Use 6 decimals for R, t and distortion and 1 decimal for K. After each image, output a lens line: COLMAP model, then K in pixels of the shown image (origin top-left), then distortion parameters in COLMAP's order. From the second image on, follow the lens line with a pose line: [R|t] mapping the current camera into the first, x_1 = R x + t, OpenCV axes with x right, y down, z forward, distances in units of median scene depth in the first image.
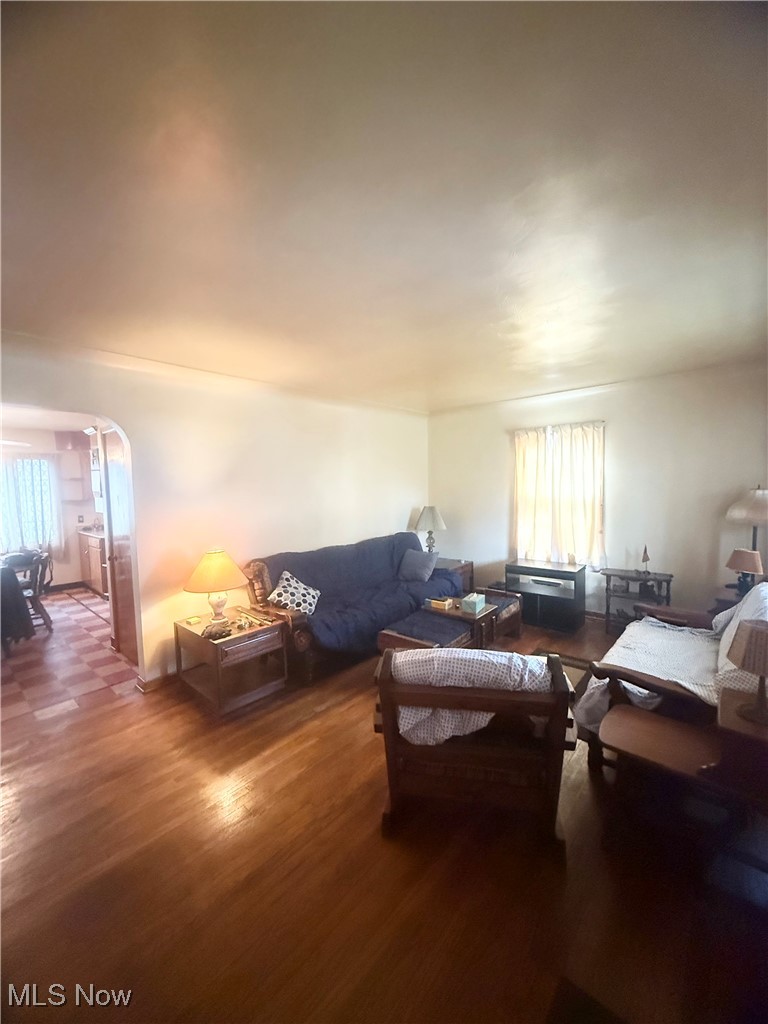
lens RADIAL K [[405.4, 0, 384.2], [0, 405.4, 506.9], [0, 0, 1]] dist [0.000638, 0.000292]
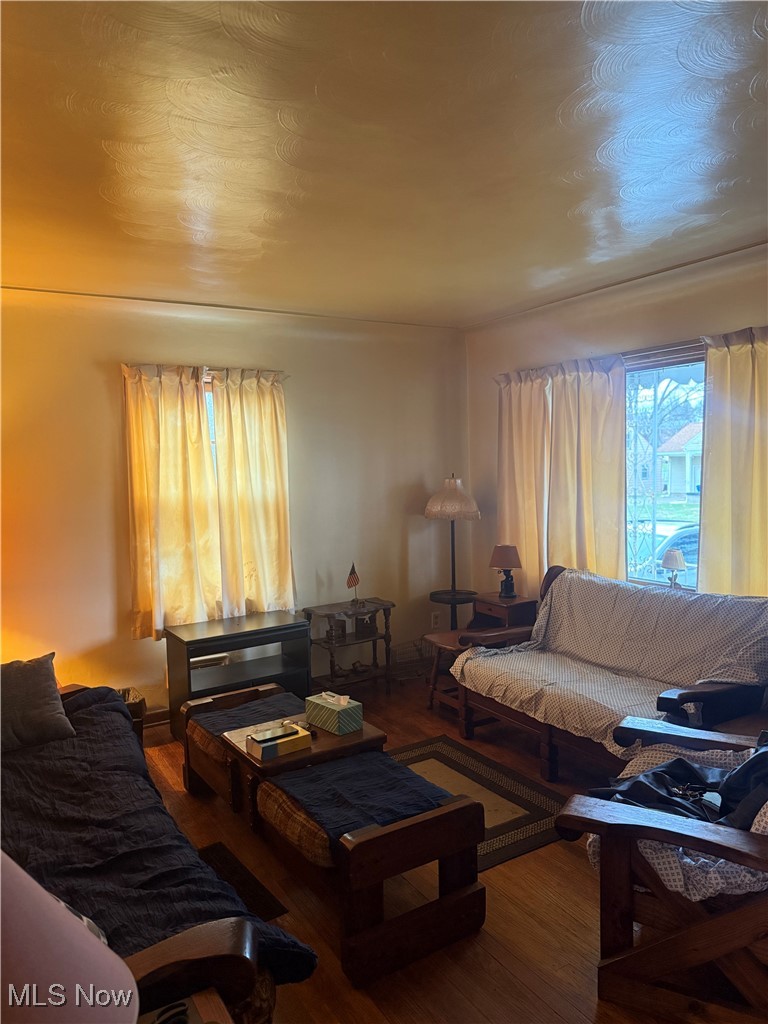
lens RADIAL K [[722.5, 0, 381.8], [0, 722.5, 516.1], [0, 0, 1]] dist [0.108917, -0.164273]
pose [[0.299049, -0.061315, 0.952266, -0.466071], [0.076956, 0.996233, 0.039978, -0.026681], [-0.951129, 0.061327, 0.302641, 0.523386]]
